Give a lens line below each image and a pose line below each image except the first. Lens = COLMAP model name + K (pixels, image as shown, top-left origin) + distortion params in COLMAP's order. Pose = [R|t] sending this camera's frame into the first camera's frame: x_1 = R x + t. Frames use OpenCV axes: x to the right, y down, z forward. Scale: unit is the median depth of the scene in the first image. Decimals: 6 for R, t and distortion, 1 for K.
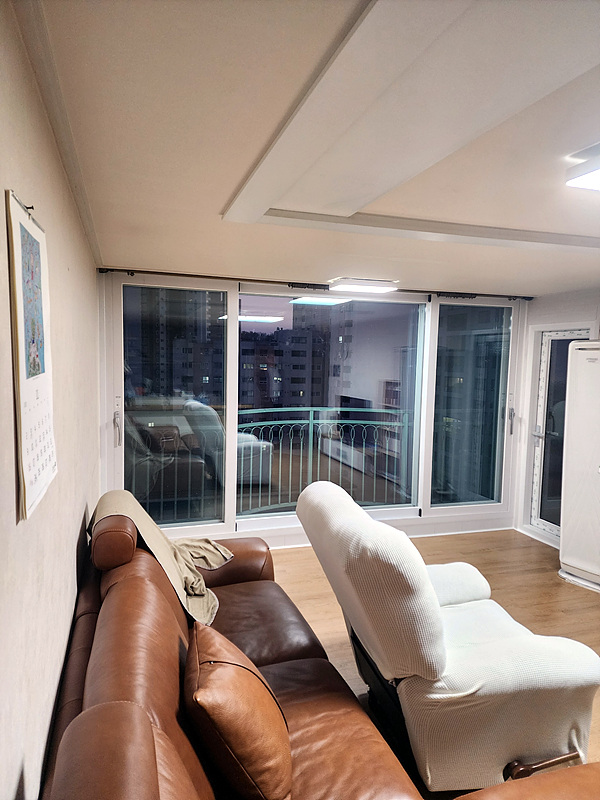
lens RADIAL K [[531.9, 0, 300.0], [0, 531.9, 400.0], [0, 0, 1]] dist [0.005369, 0.000029]
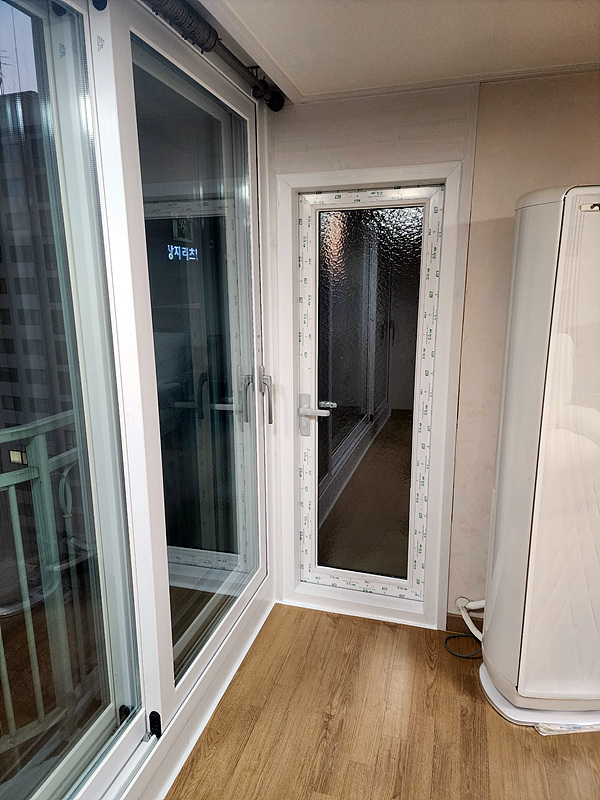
lens RADIAL K [[531.9, 0, 300.0], [0, 531.9, 400.0], [0, 0, 1]] dist [0.005369, 0.000029]
pose [[0.566797, -0.201136, 0.798928, 0.055499], [0.084550, 0.978821, 0.186442, -0.039672], [-0.819507, -0.038126, 0.571799, 0.758969]]
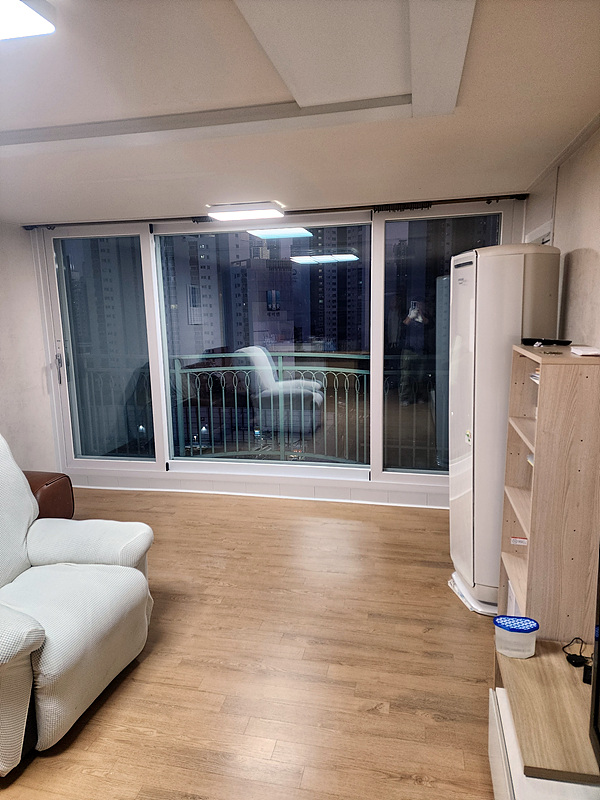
lens RADIAL K [[537.6, 0, 300.6], [0, 537.6, 404.7], [0, 0, 1]] dist [0.047194, -0.000324]
pose [[0.860610, 0.051025, -0.506702, 0.573361], [0.002993, 0.994444, 0.105225, 0.006128], [0.509256, -0.092074, 0.855676, 0.216767]]
